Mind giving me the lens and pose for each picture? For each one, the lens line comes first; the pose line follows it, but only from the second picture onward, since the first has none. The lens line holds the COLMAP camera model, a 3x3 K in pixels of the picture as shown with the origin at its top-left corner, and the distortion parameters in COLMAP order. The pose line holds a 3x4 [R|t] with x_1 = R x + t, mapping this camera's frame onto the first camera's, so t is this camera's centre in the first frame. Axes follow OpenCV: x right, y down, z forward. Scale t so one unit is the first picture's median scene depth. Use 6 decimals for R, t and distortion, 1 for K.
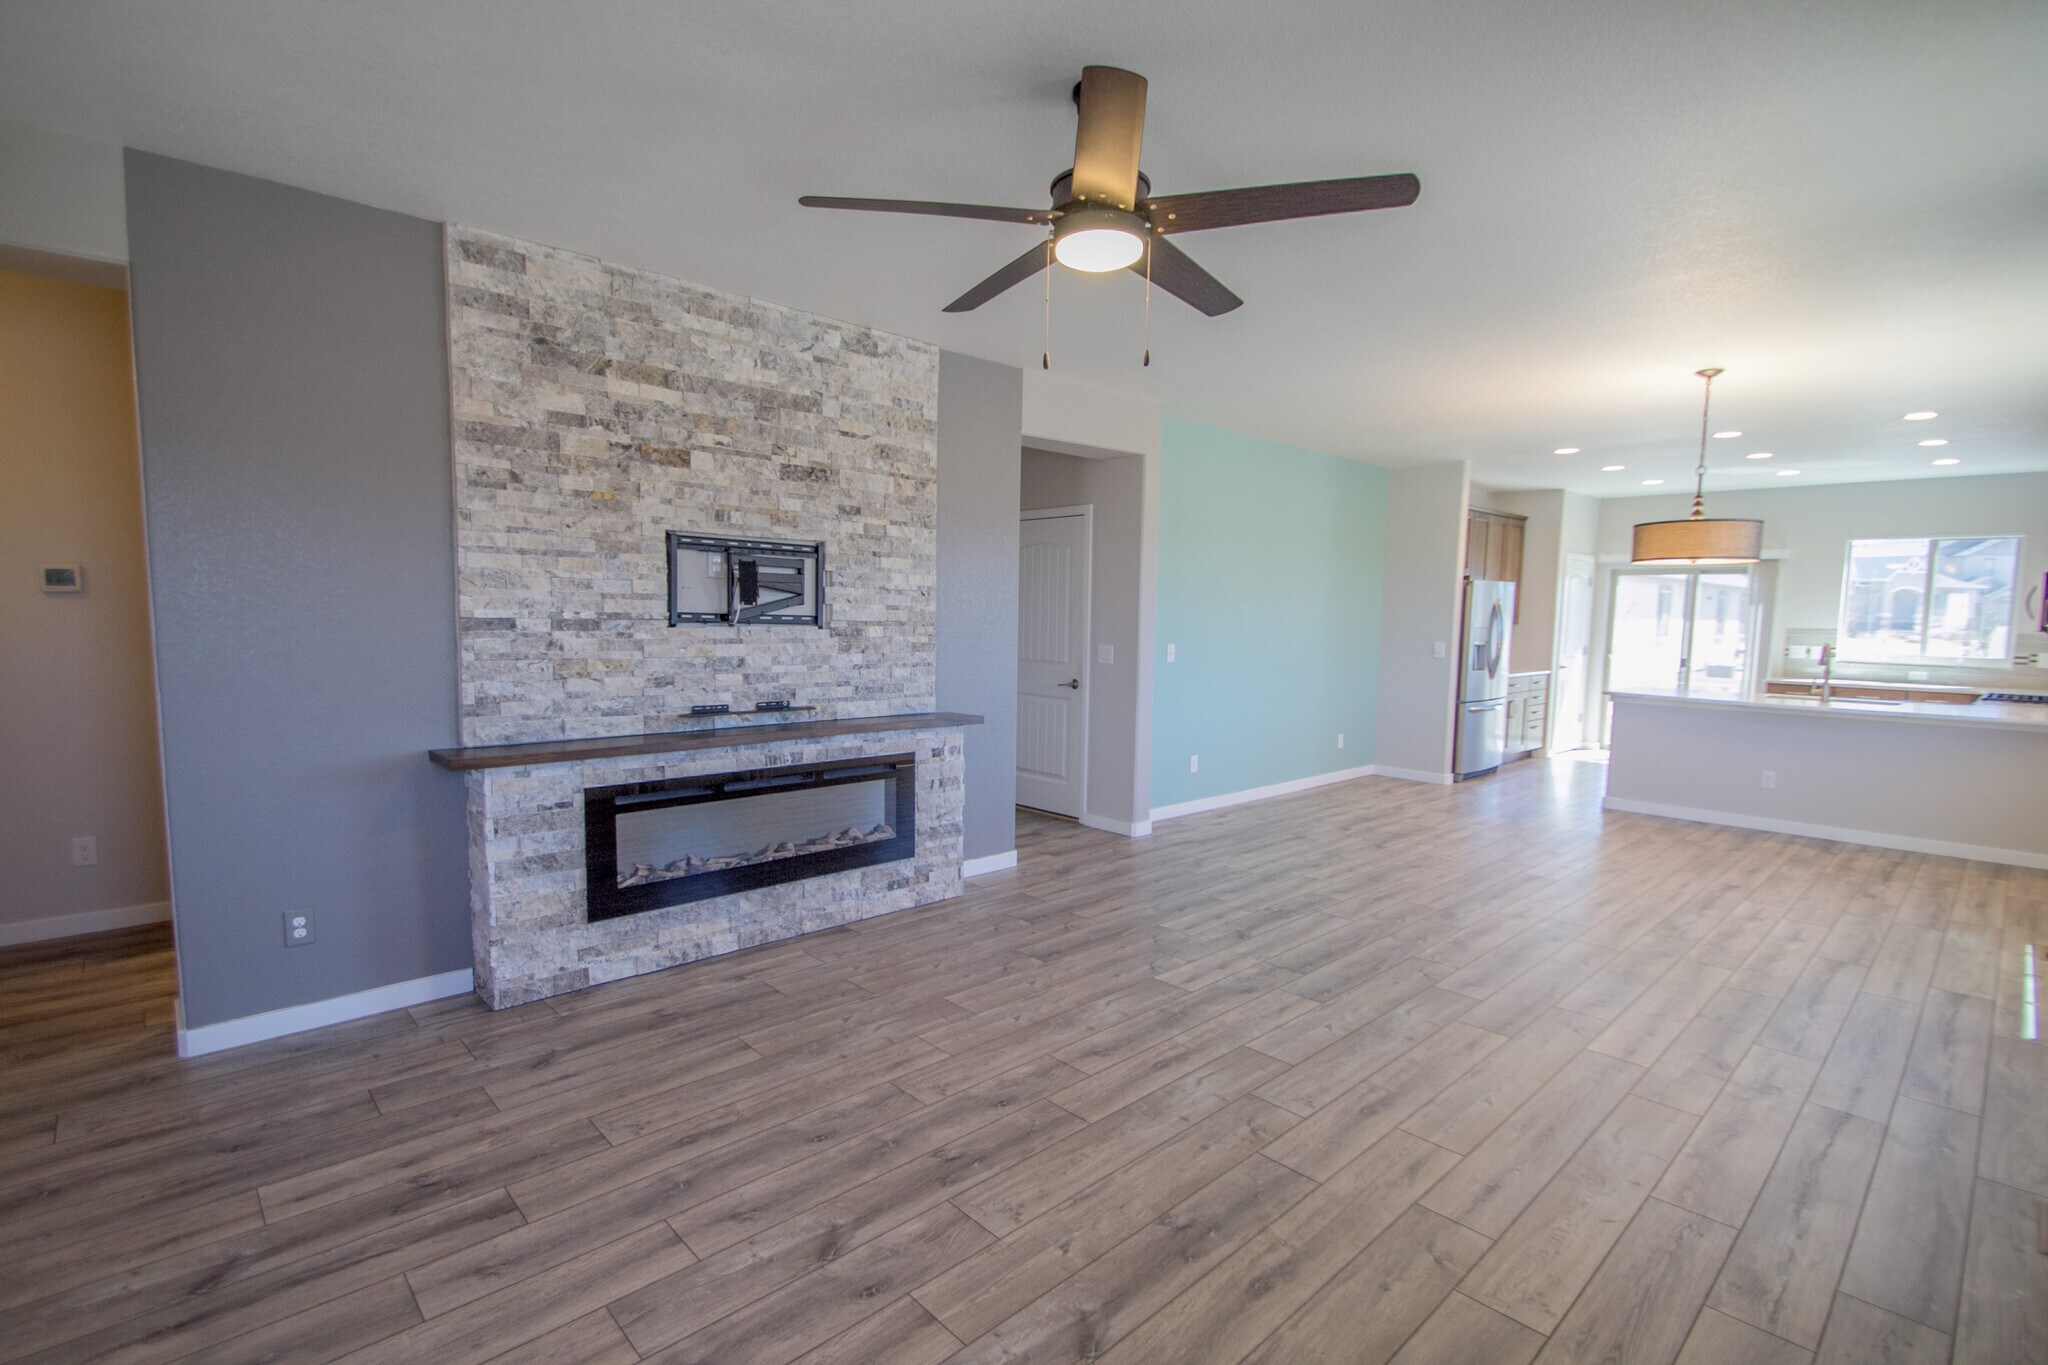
lens RADIAL K [[936.6, 0, 987.7], [0, 936.6, 687.4], [0, 0, 1]] dist [0.002574, -0.002779]
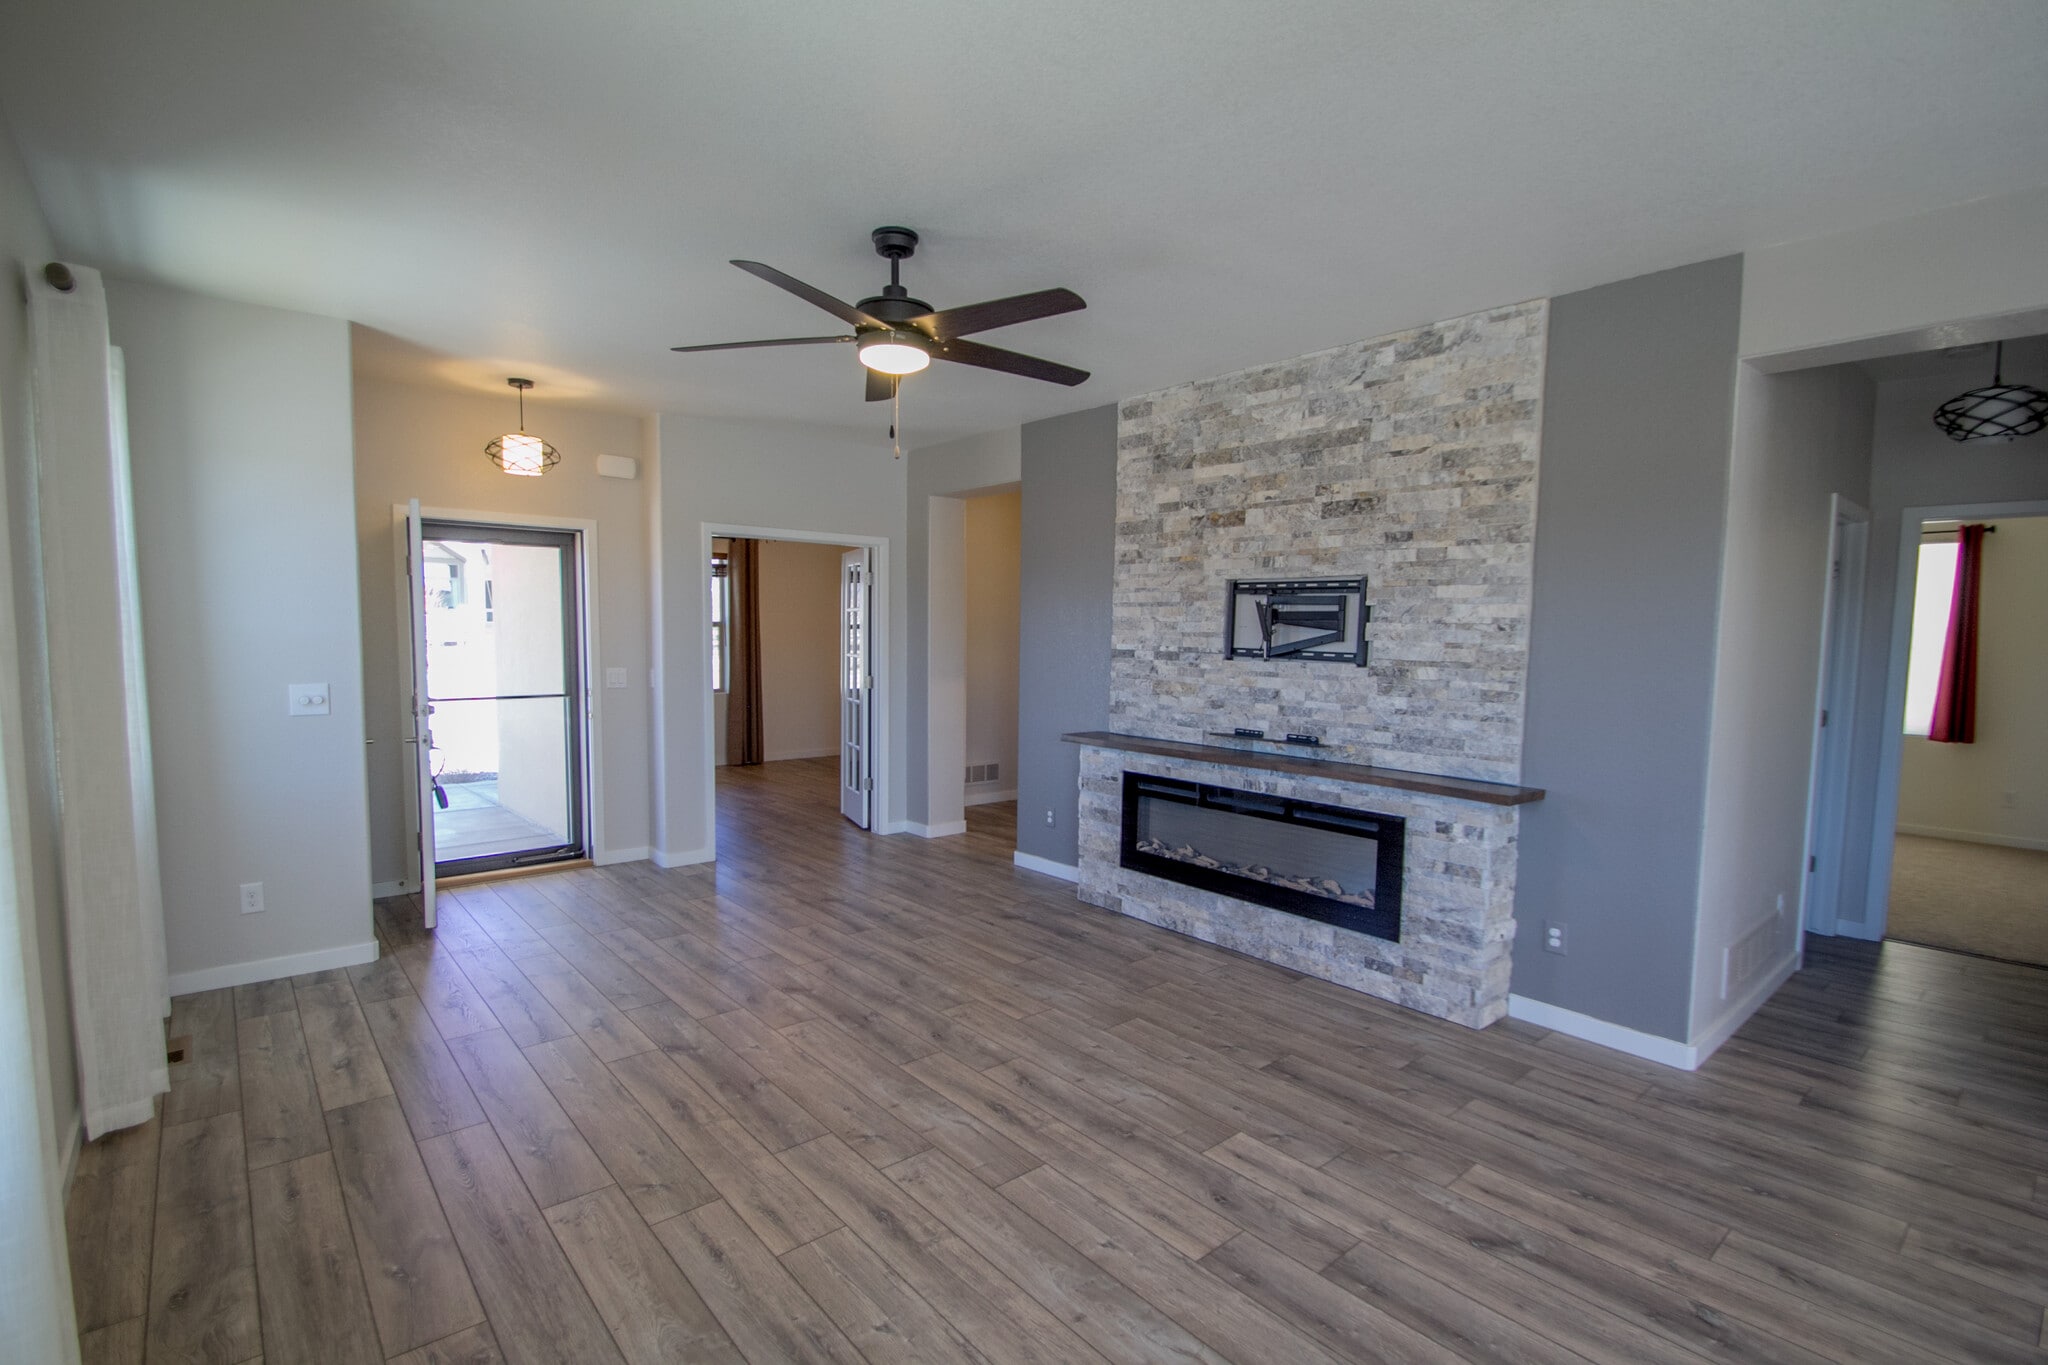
lens RADIAL K [[936.6, 0, 1026.7], [0, 936.6, 689.2], [0, 0, 1]] dist [0.002574, -0.002779]
pose [[-0.012041, 0.046384, -0.998851, 0.811965], [-0.096729, 0.994185, 0.047334, -0.055444], [0.995238, 0.097188, -0.007484, 0.711124]]
